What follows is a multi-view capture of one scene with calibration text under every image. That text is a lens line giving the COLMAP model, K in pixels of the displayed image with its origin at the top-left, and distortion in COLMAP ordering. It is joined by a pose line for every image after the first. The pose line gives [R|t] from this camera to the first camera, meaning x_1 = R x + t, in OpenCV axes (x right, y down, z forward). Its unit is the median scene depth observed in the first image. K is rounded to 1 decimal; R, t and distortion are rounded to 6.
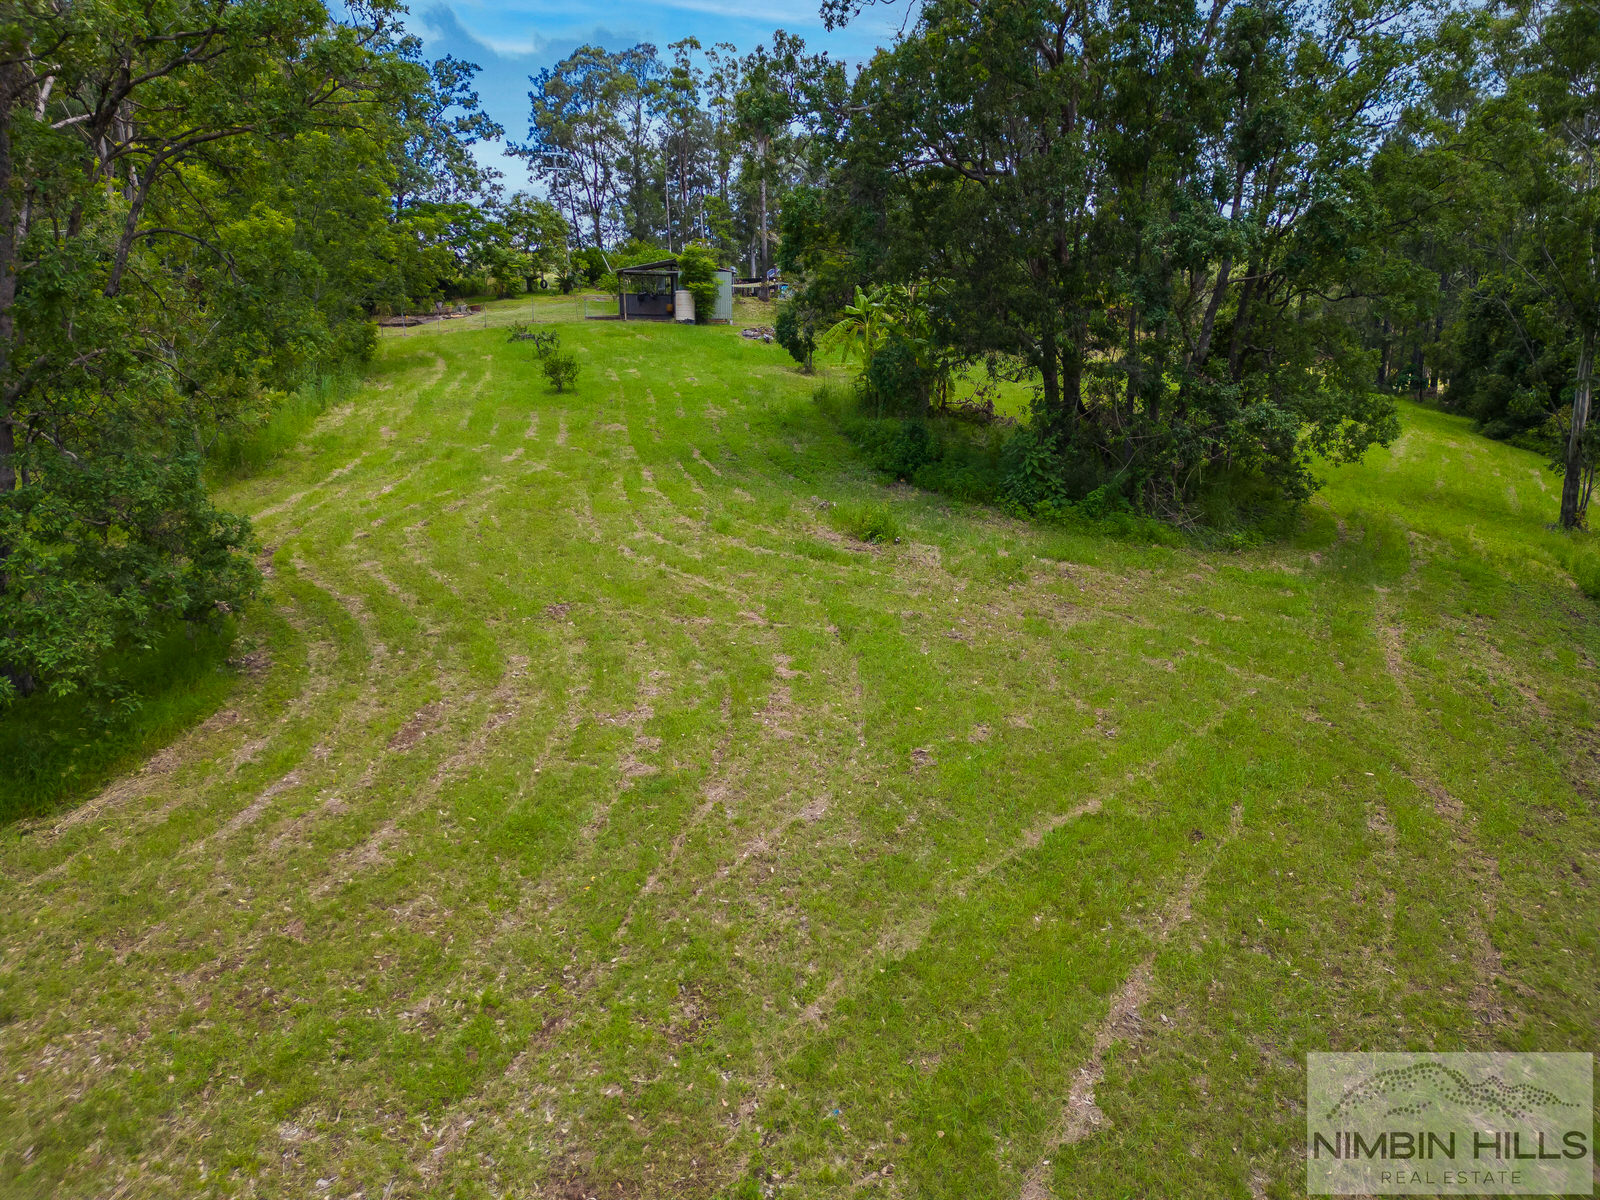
lens RADIAL K [[1130.4, 0, 800.0], [0, 1130.4, 600.0], [0, 0, 1]] dist [0.026375, -0.002603]
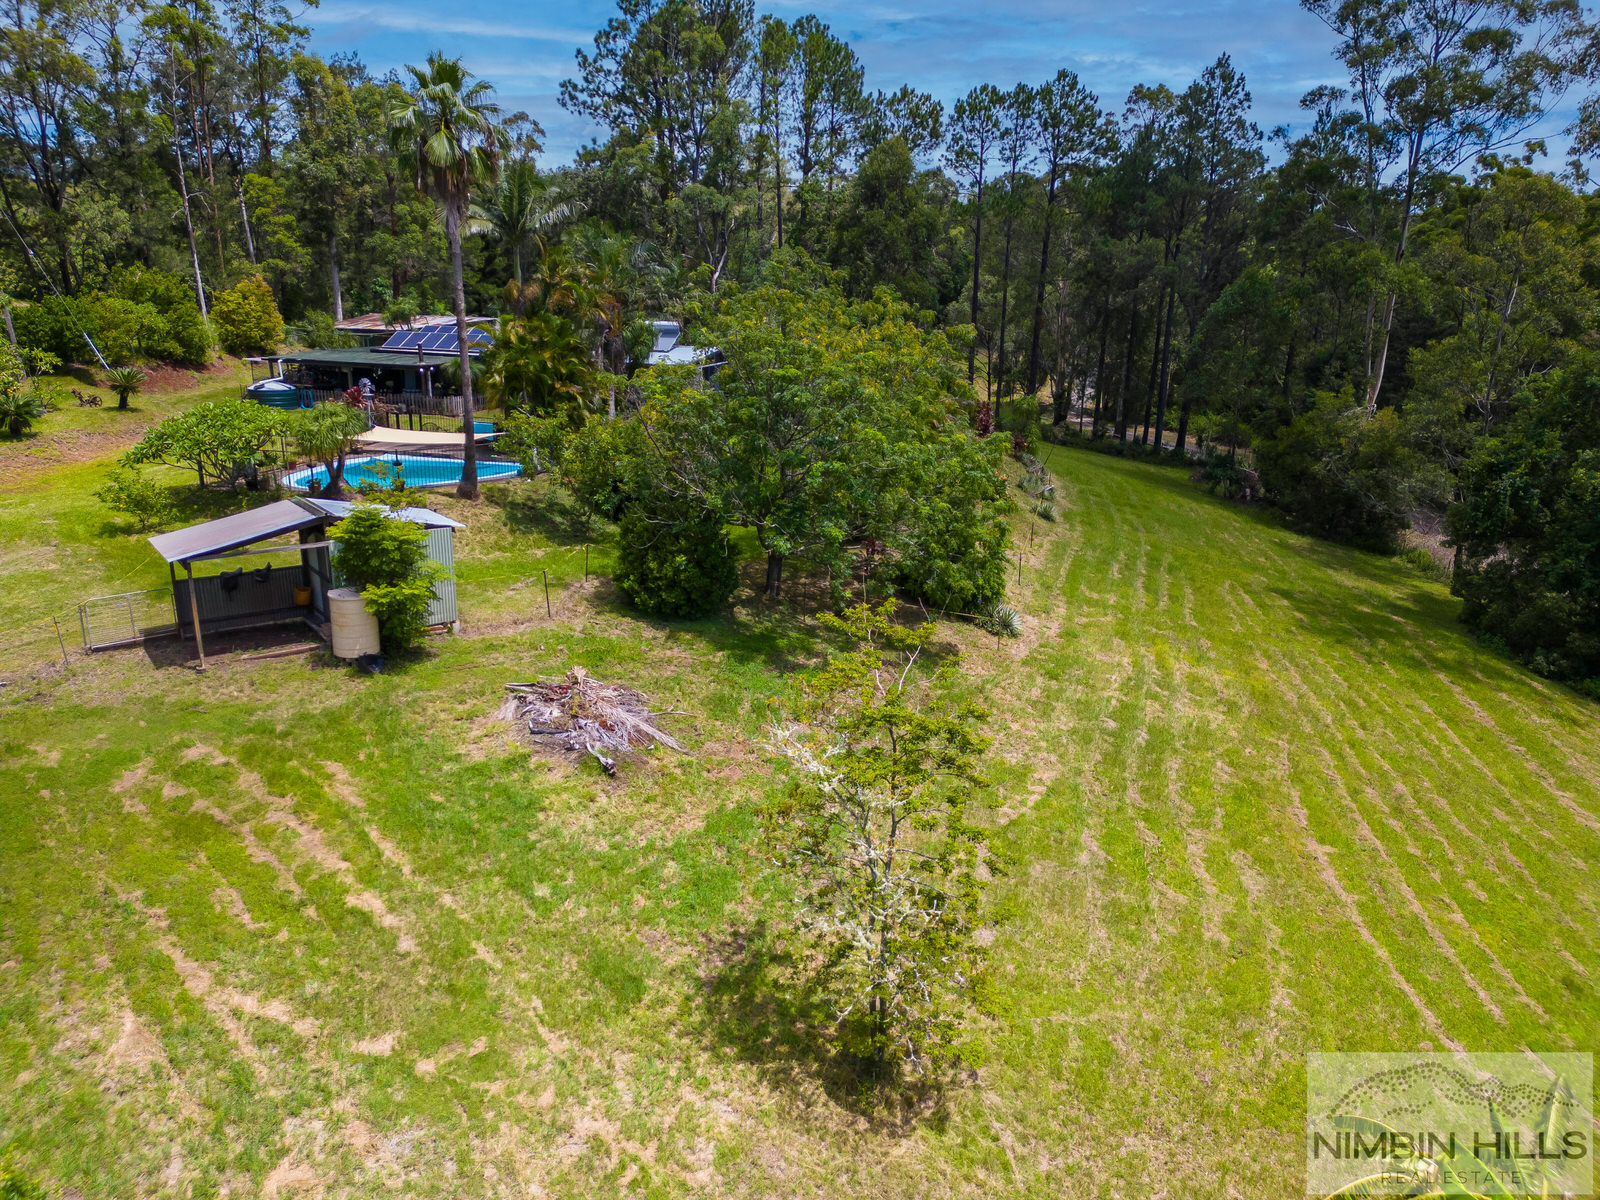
lens RADIAL K [[1118.4, 0, 797.4], [0, 1118.4, 600.1], [0, 0, 1]] dist [0.083085, -0.081041]
pose [[0.926977, -0.091871, 0.363694, -0.058862], [0.066959, 0.994499, 0.080552, -0.171574], [-0.369094, -0.050317, 0.928029, 0.310514]]
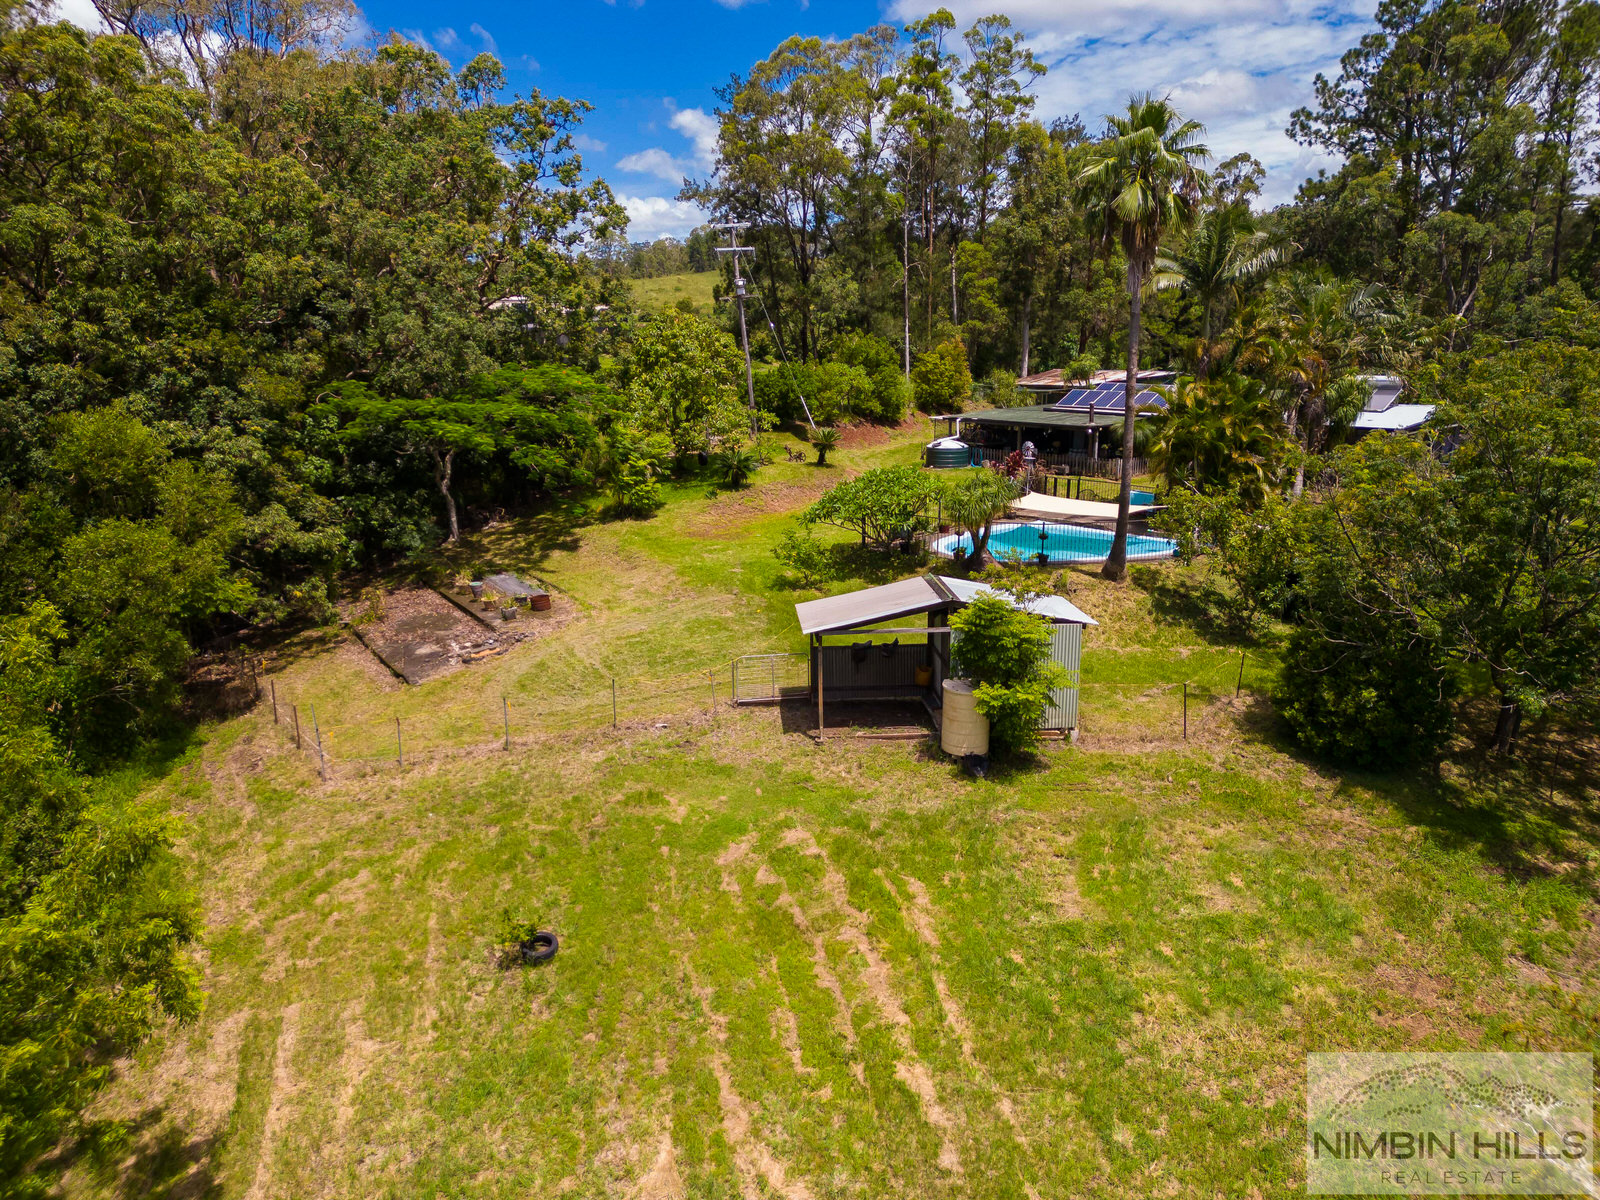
lens RADIAL K [[1118.4, 0, 797.4], [0, 1118.4, 600.1], [0, 0, 1]] dist [0.083085, -0.081041]
pose [[0.981268, 0.032761, -0.189842, -0.049956], [-0.027572, 0.999172, 0.029913, -0.183359], [0.190665, -0.024118, 0.981359, 0.347941]]
